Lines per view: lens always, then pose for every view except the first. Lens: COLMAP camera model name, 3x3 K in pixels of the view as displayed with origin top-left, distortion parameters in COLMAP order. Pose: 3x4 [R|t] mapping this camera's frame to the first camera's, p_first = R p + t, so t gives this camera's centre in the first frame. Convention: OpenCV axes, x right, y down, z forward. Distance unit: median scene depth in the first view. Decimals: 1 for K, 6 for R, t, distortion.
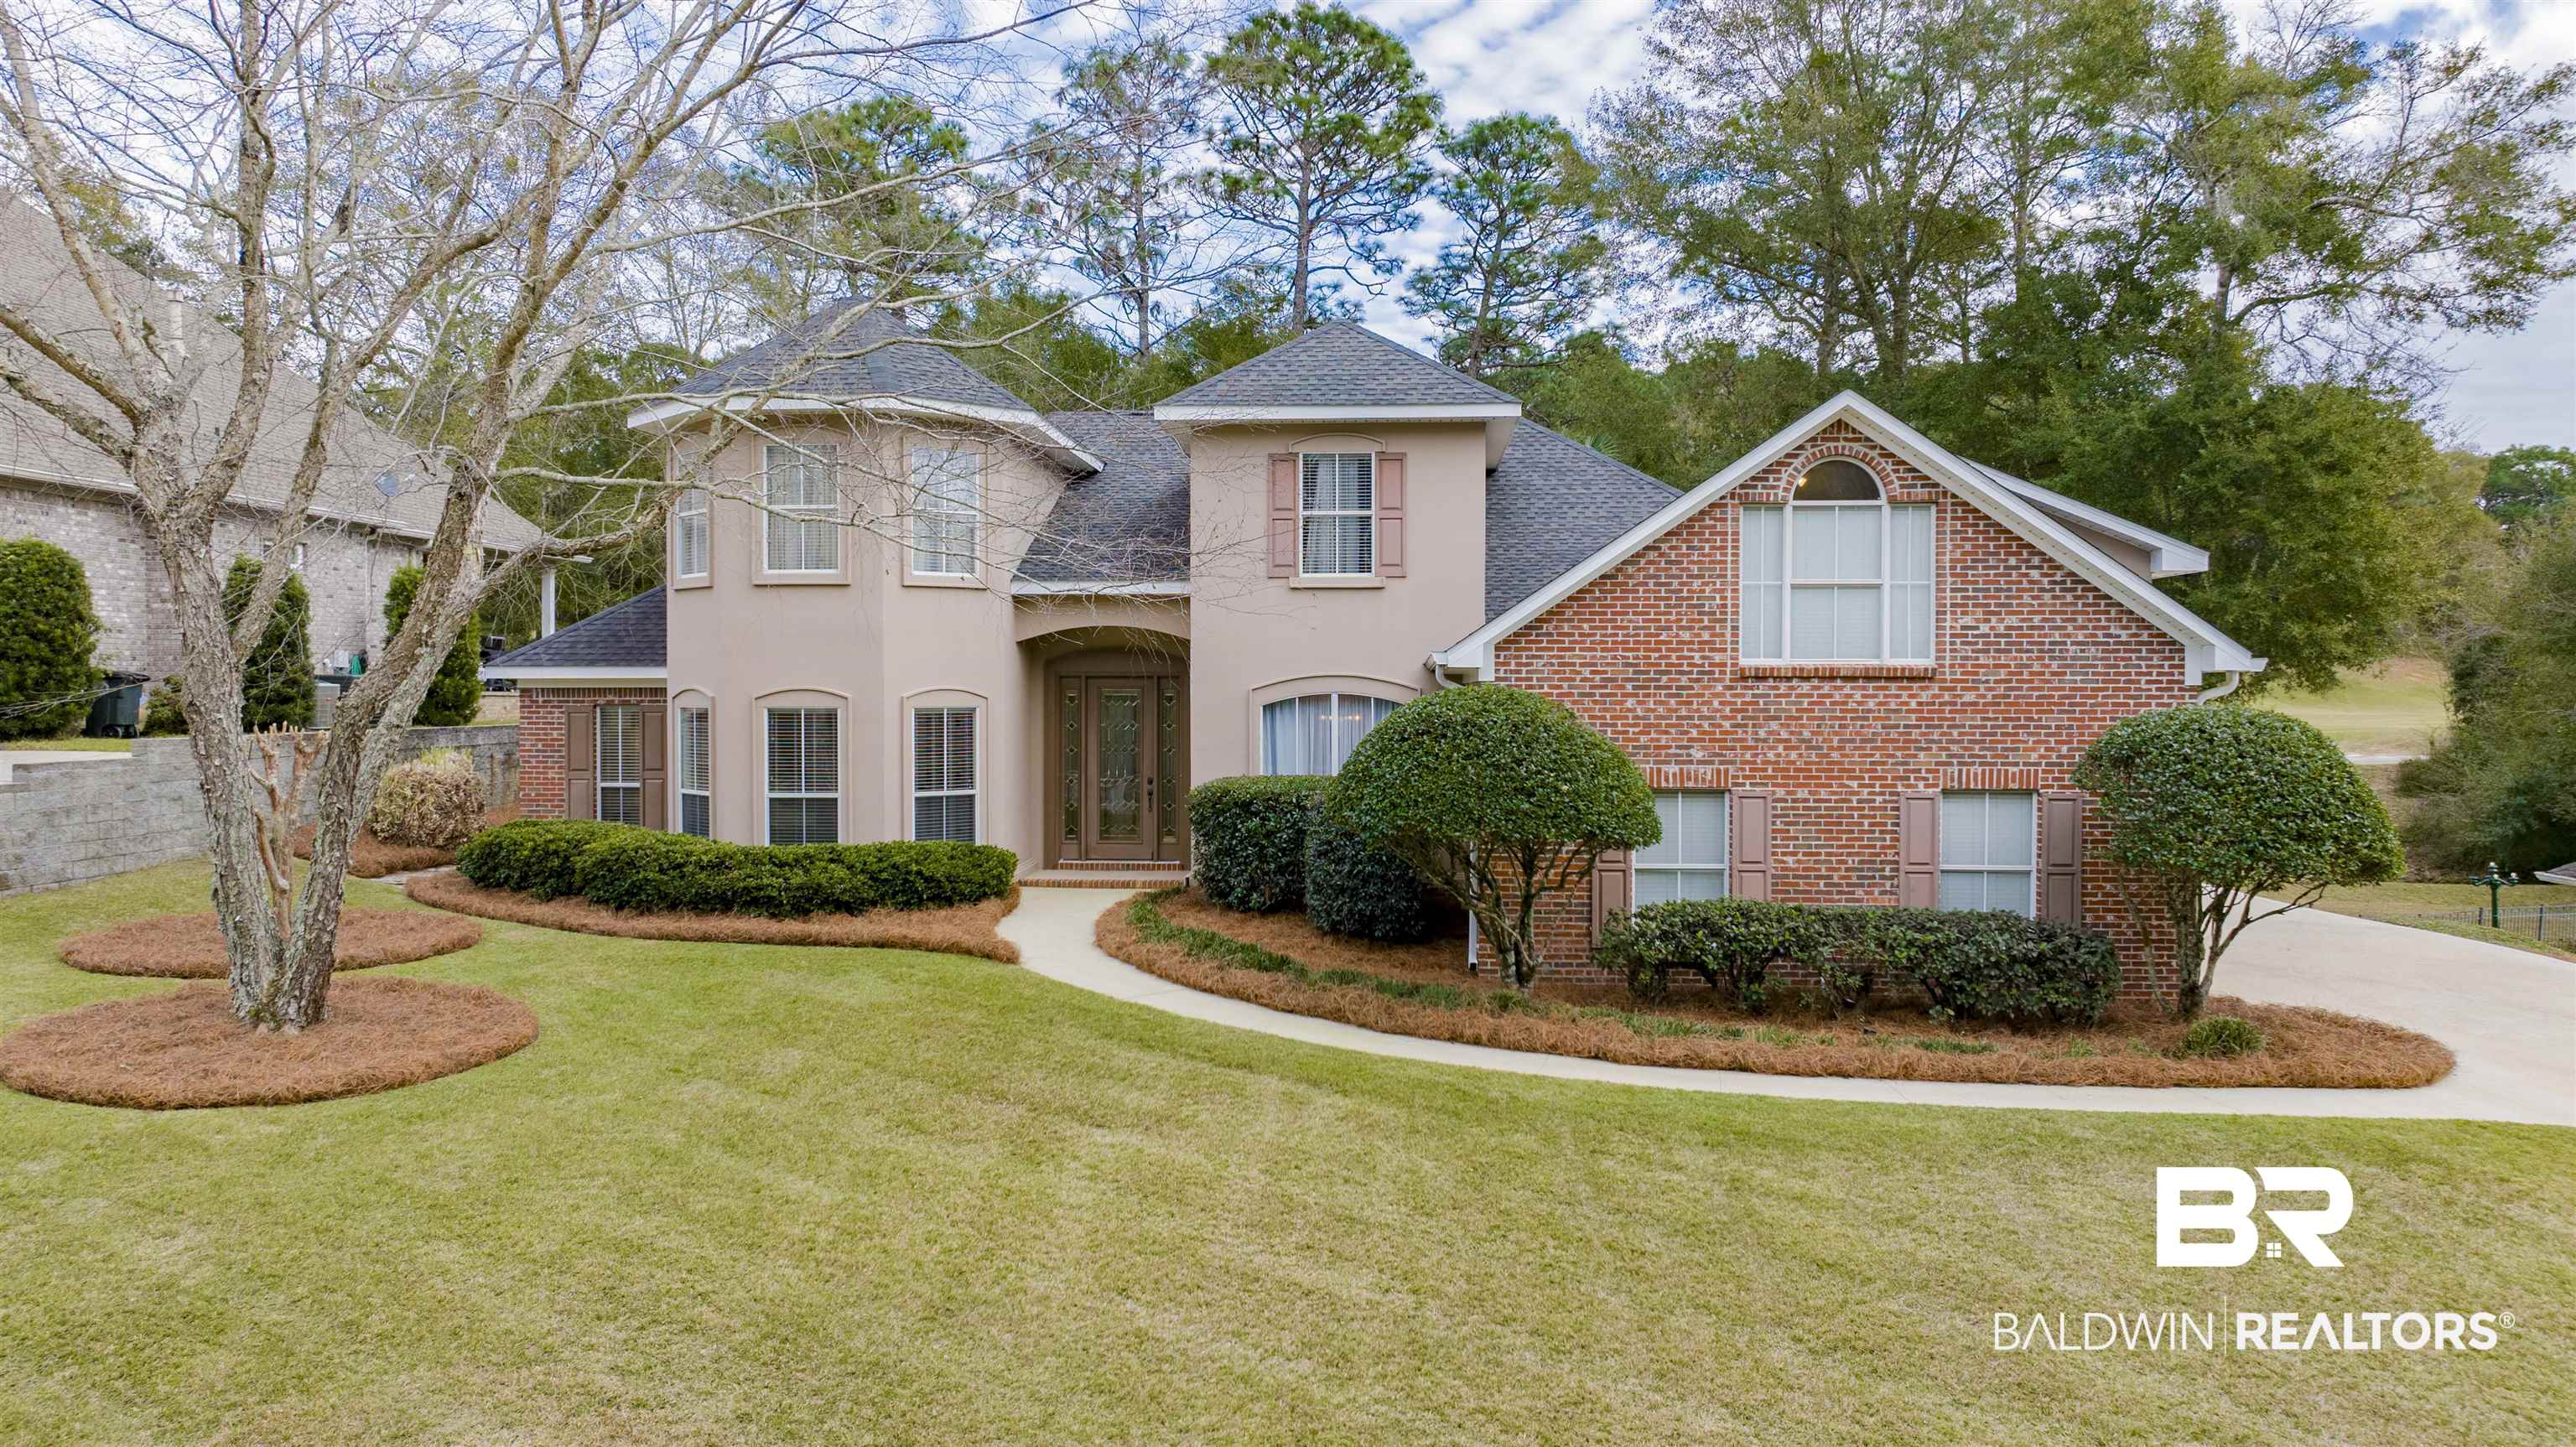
lens RADIAL K [[1797.8, 0, 1316.2], [0, 1797.8, 719.9], [0, 0, 1]] dist [-0.021635, -0.001742]
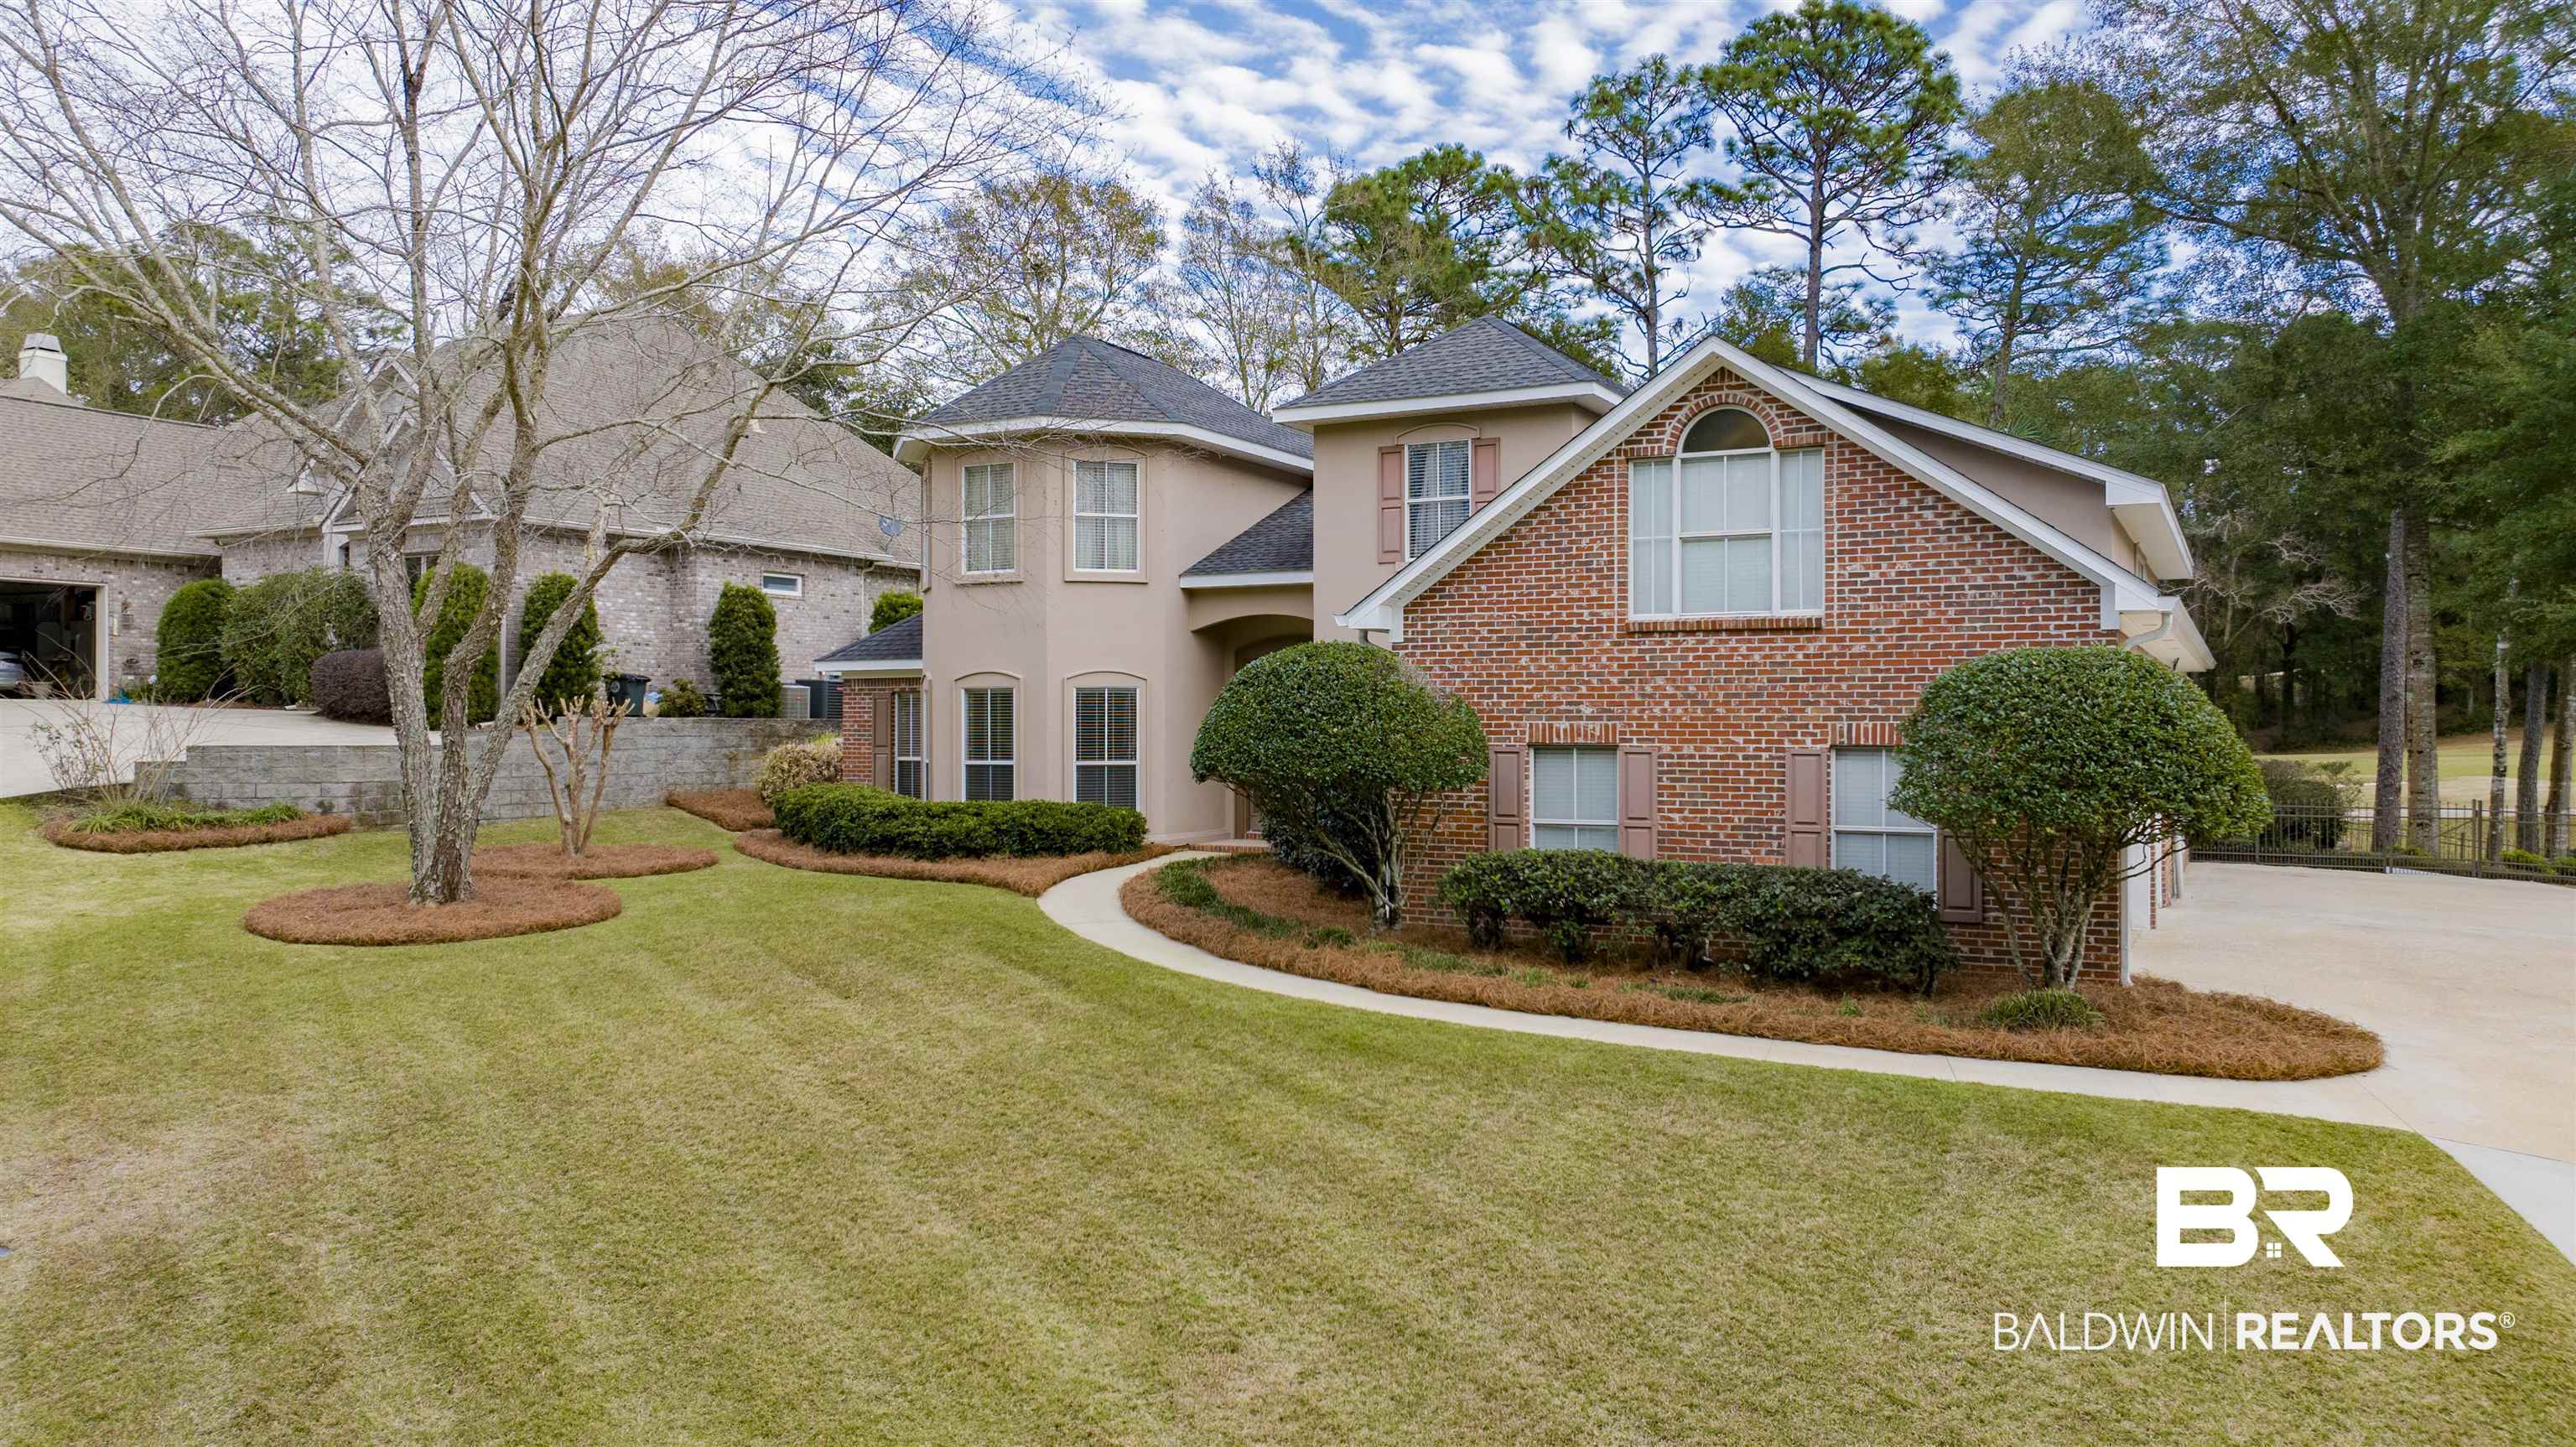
lens RADIAL K [[1803.8, 0, 1314.7], [0, 1803.8, 722.2], [0, 0, 1]] dist [-0.044842, 0.045845]
pose [[0.912809, -0.002813, -0.408376, 0.486130], [-0.005180, 0.999816, -0.018466, 0.045278], [0.408353, 0.018971, 0.912627, 0.016023]]
